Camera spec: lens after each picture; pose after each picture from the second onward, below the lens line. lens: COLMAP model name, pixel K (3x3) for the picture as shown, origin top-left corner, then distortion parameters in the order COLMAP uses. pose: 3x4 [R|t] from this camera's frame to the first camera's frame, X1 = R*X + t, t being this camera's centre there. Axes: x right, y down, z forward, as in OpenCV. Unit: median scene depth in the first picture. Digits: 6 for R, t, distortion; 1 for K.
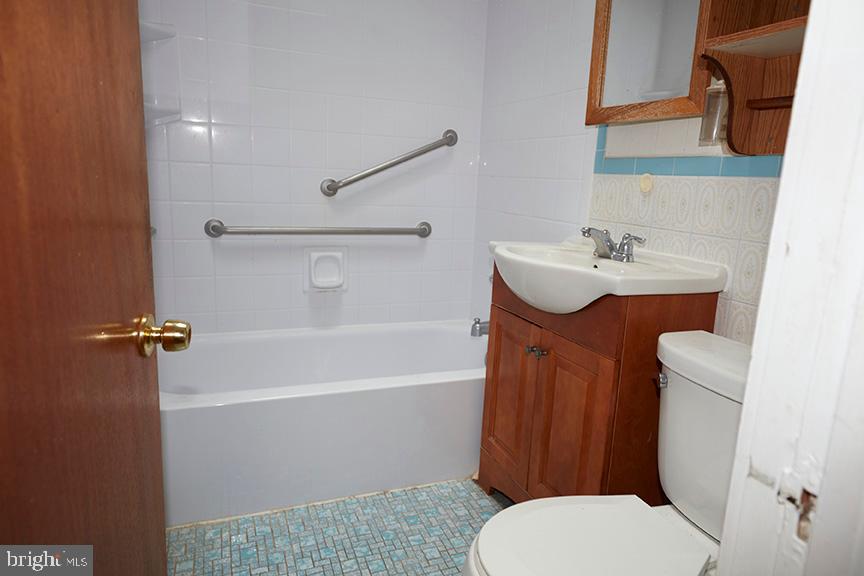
lens RADIAL K [[582.2, 0, 438.7], [0, 582.2, 290.7], [0, 0, 1]] dist [-0.001261, 0.003425]
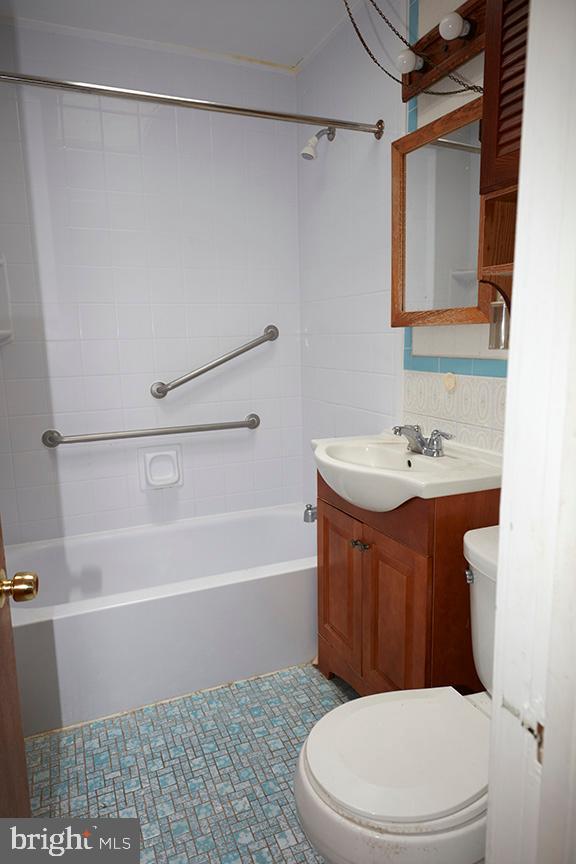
lens RADIAL K [[583.3, 0, 288.0], [0, 583.3, 432.0], [0, 0, 1]] dist [0.003160, -0.003350]
pose [[0.997401, -0.071111, 0.011553, 0.038114], [0.071410, 0.997055, -0.027963, -0.080765], [-0.009530, 0.028716, 0.999542, -0.072219]]
